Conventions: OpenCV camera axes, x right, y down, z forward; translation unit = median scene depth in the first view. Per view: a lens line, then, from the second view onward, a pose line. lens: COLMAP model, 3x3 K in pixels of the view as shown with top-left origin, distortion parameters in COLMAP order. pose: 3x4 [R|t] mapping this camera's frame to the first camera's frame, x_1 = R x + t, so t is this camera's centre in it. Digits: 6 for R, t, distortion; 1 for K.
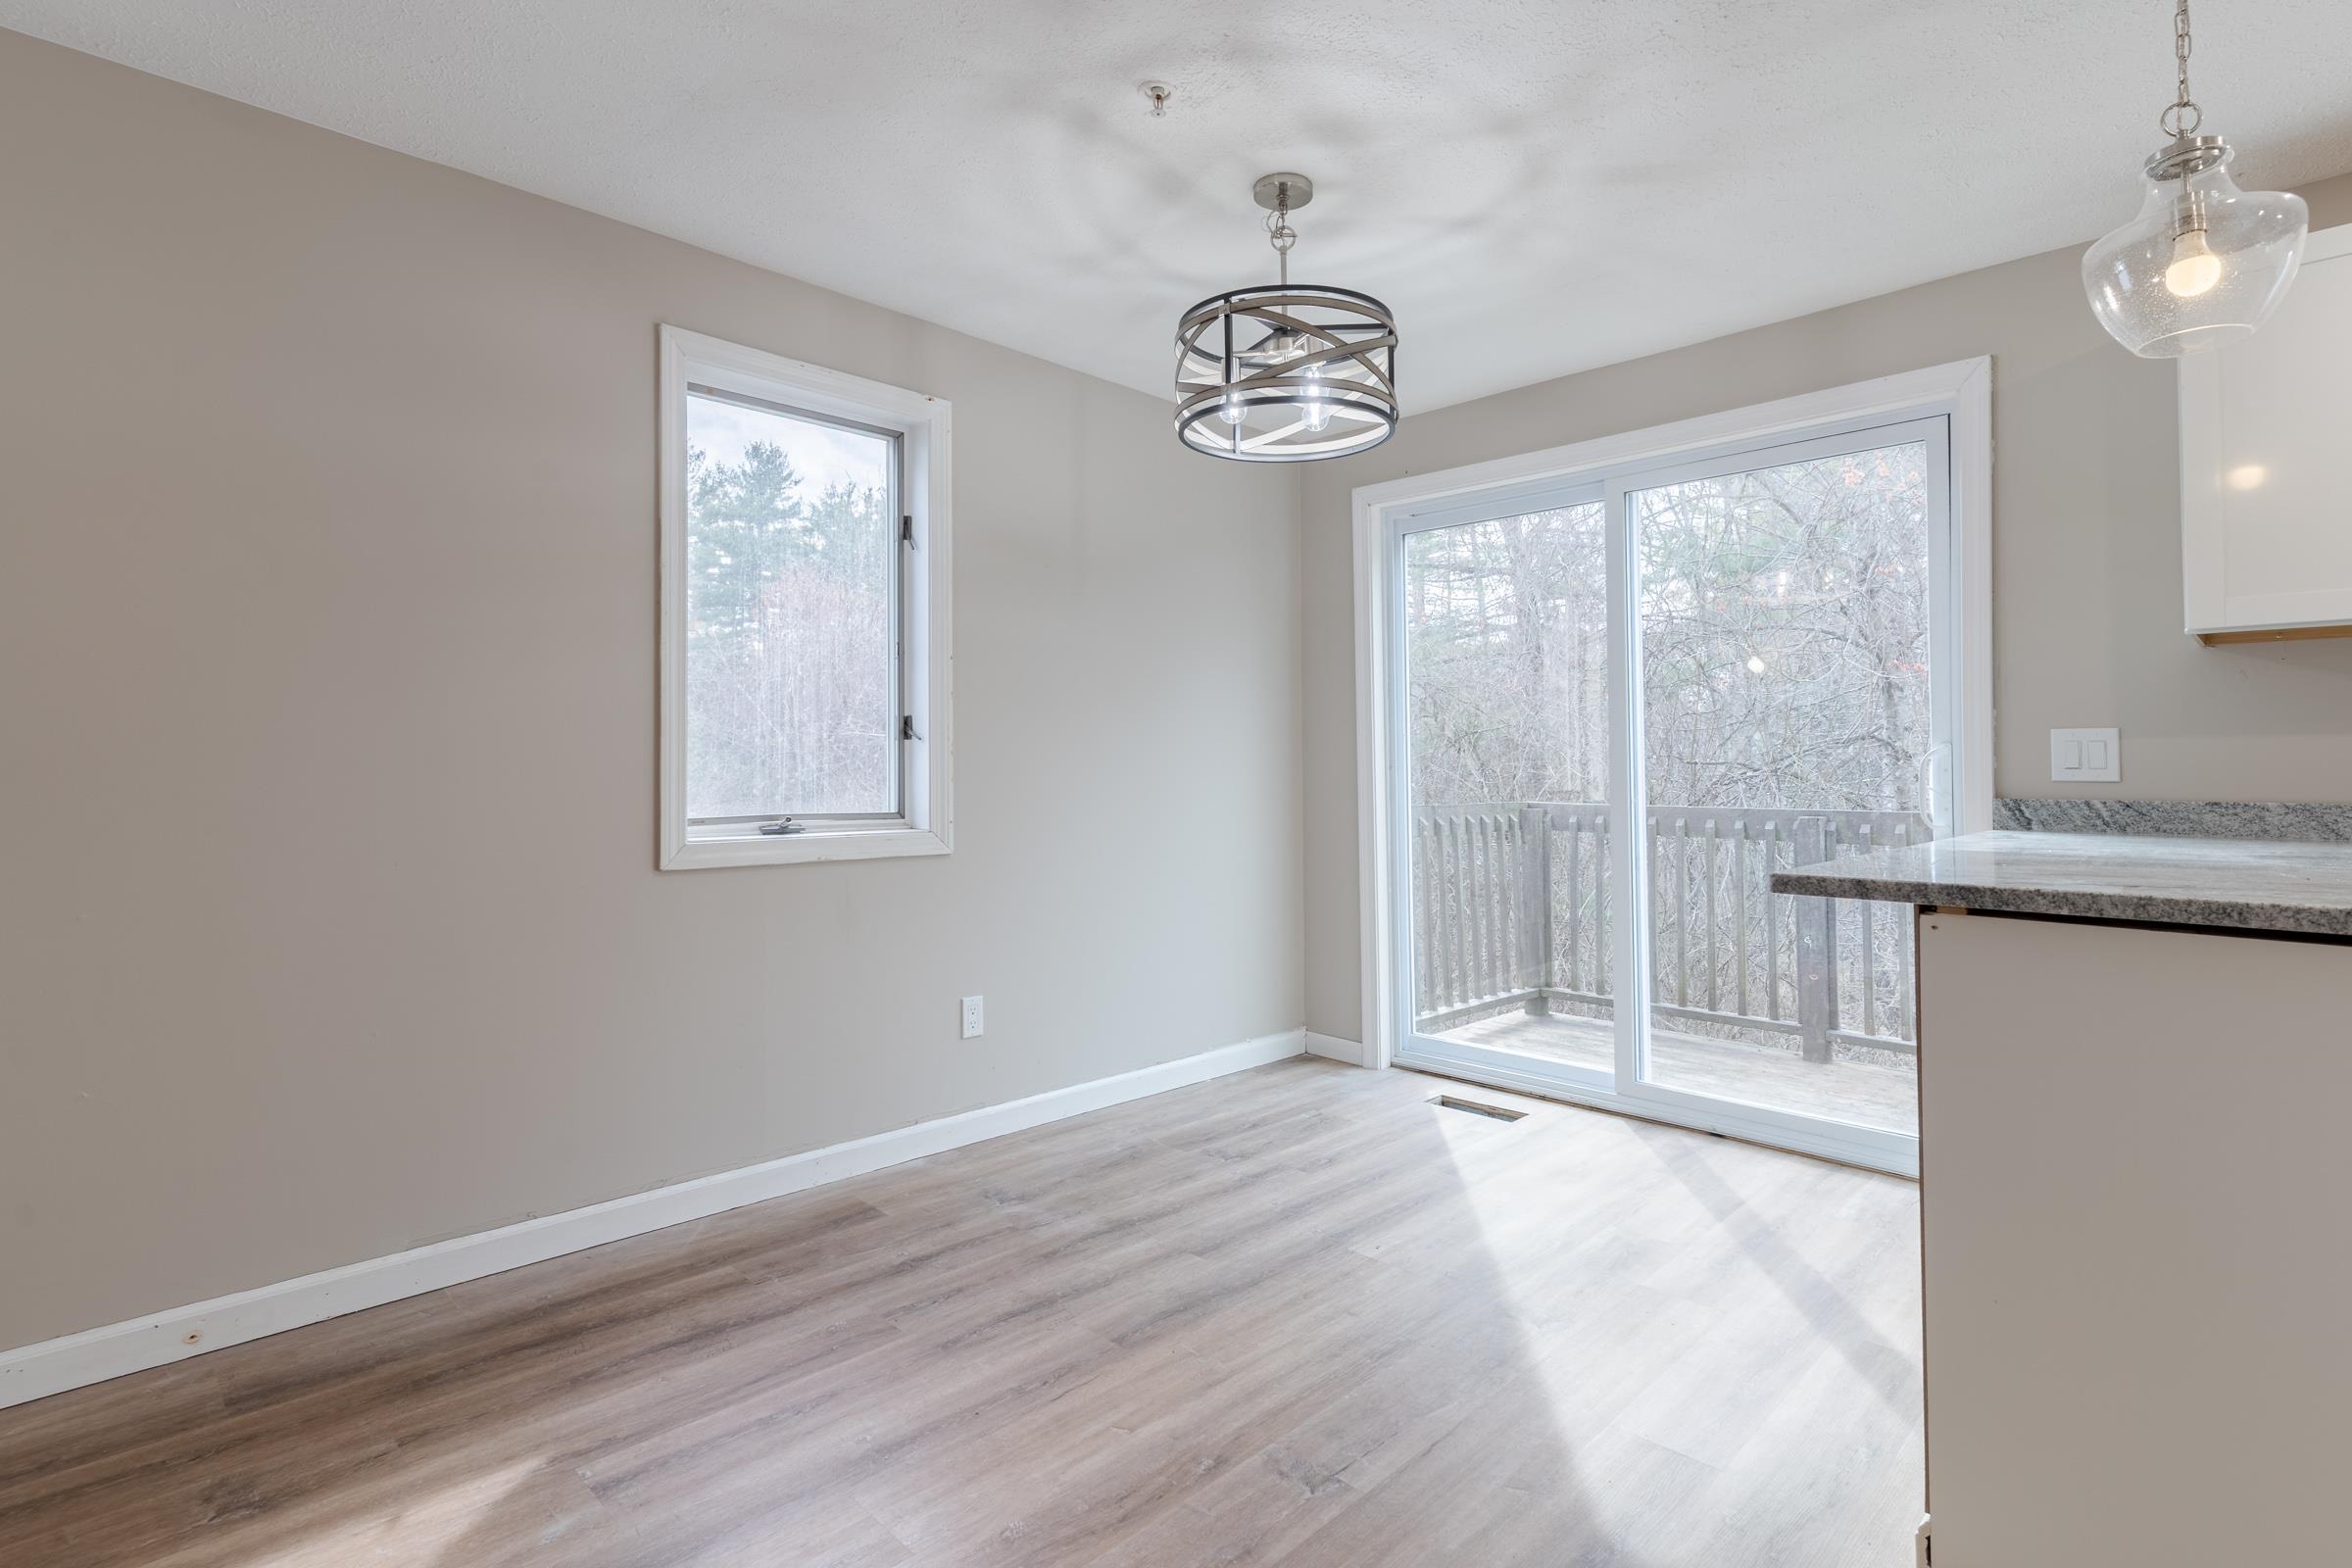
lens RADIAL K [[1143.7, 0, 1187.4], [0, 1143.7, 755.1], [0, 0, 1]] dist [-0.000805, -0.000250]
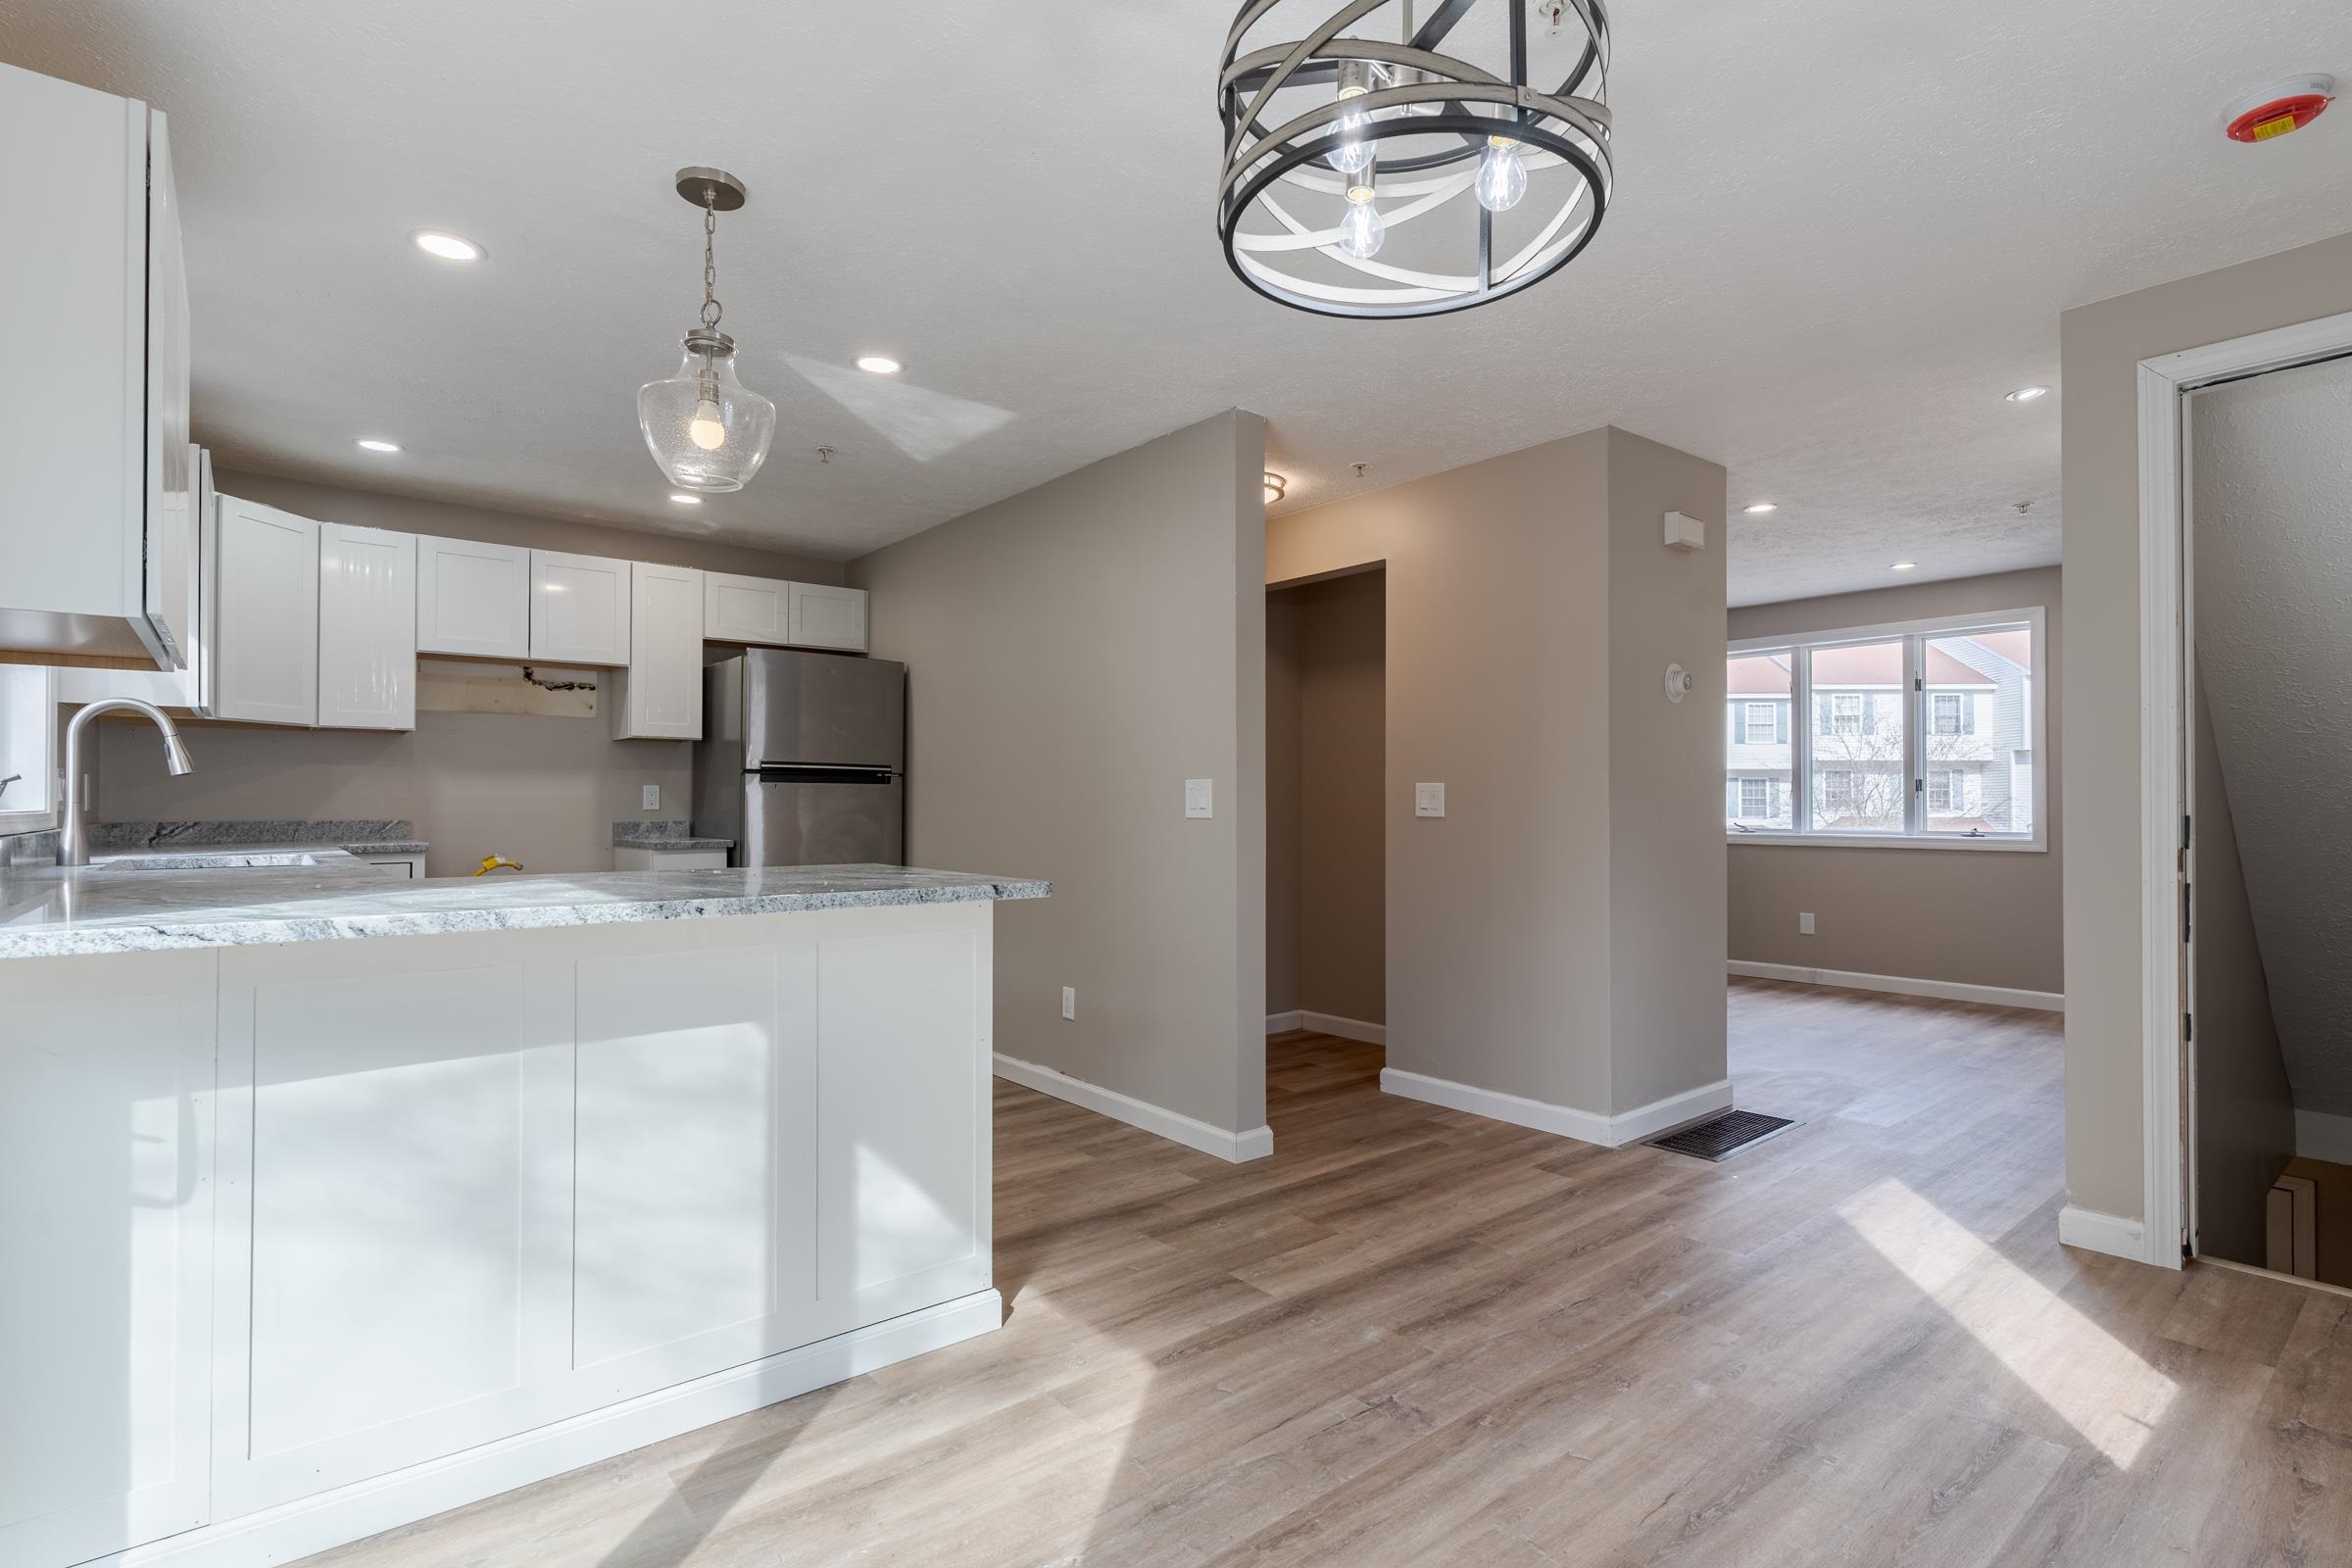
lens RADIAL K [[1115.5, 0, 1179.9], [0, 1115.5, 788.5], [0, 0, 1]] dist [0.002177, -0.000292]
pose [[-0.995025, -0.002419, 0.099600, 0.166583], [-0.004961, 0.999668, -0.025277, 0.016945], [-0.099505, -0.025645, -0.994706, 1.709775]]
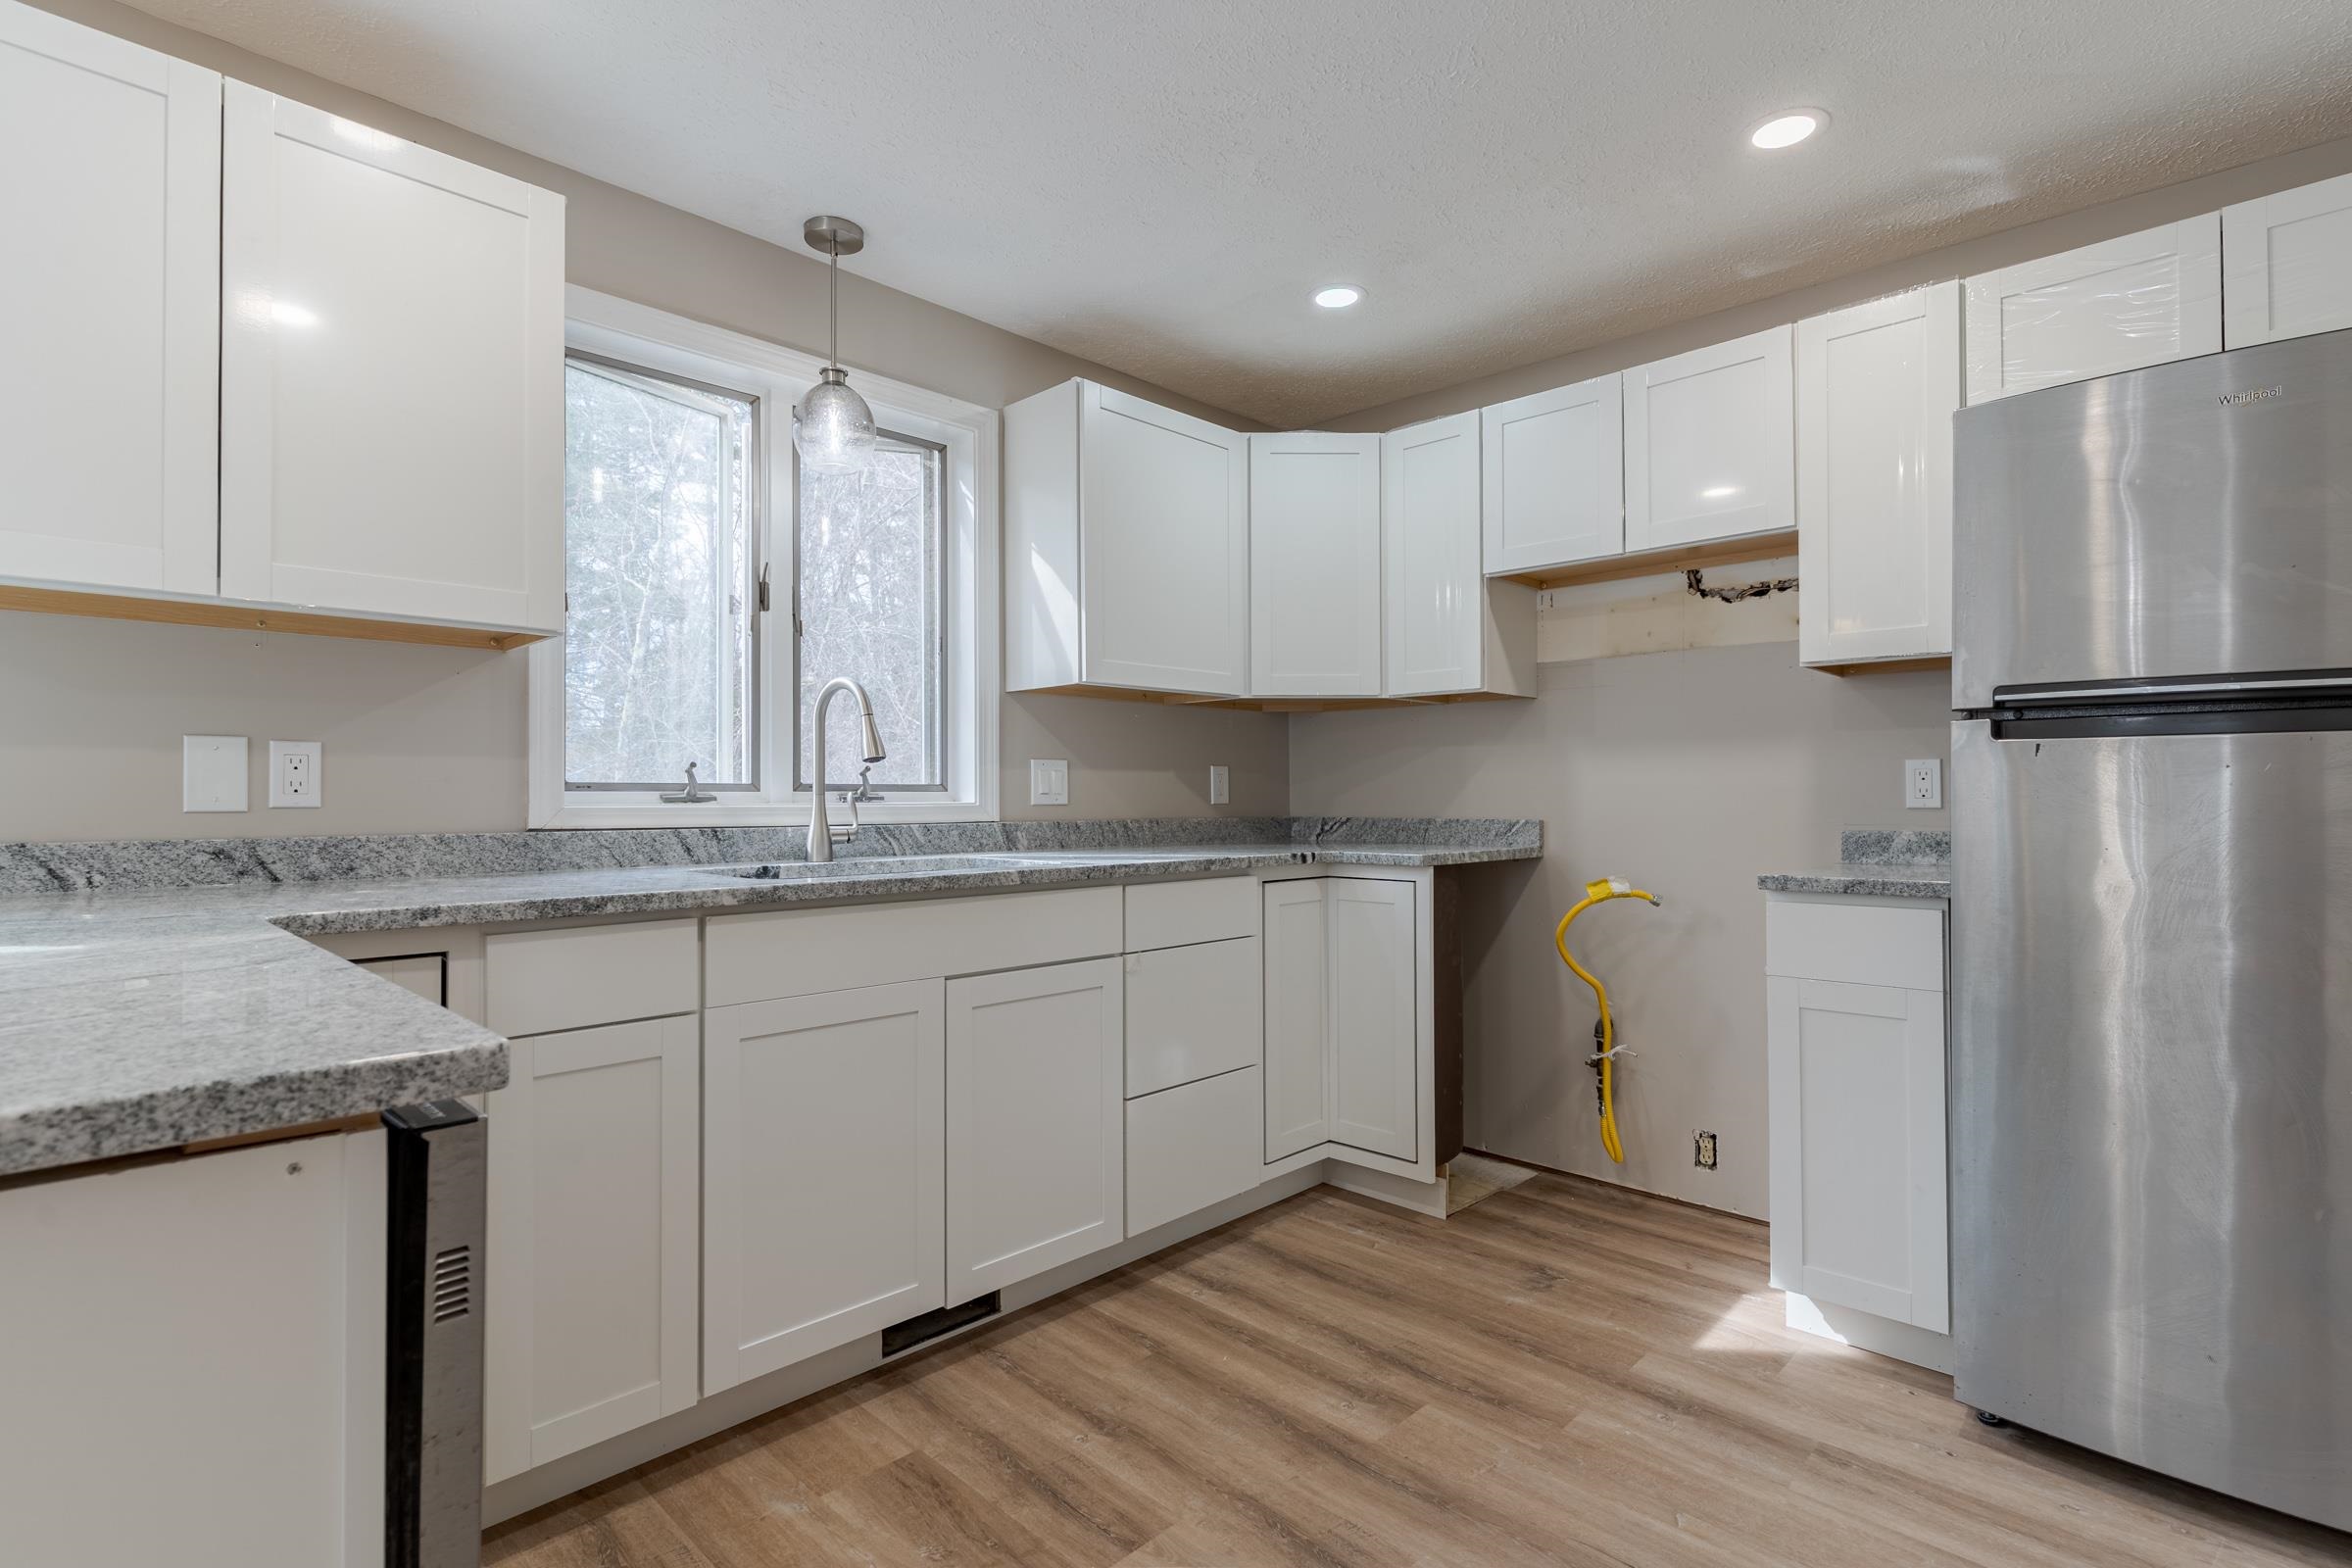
lens RADIAL K [[1115.5, 0, 1179.9], [0, 1115.5, 788.5], [0, 0, 1]] dist [0.002177, -0.000292]
pose [[-0.016801, 0.005886, 0.999842, 0.347651], [-0.012224, 0.999907, -0.006092, 0.004022], [-0.999784, -0.012324, -0.016727, 0.285447]]
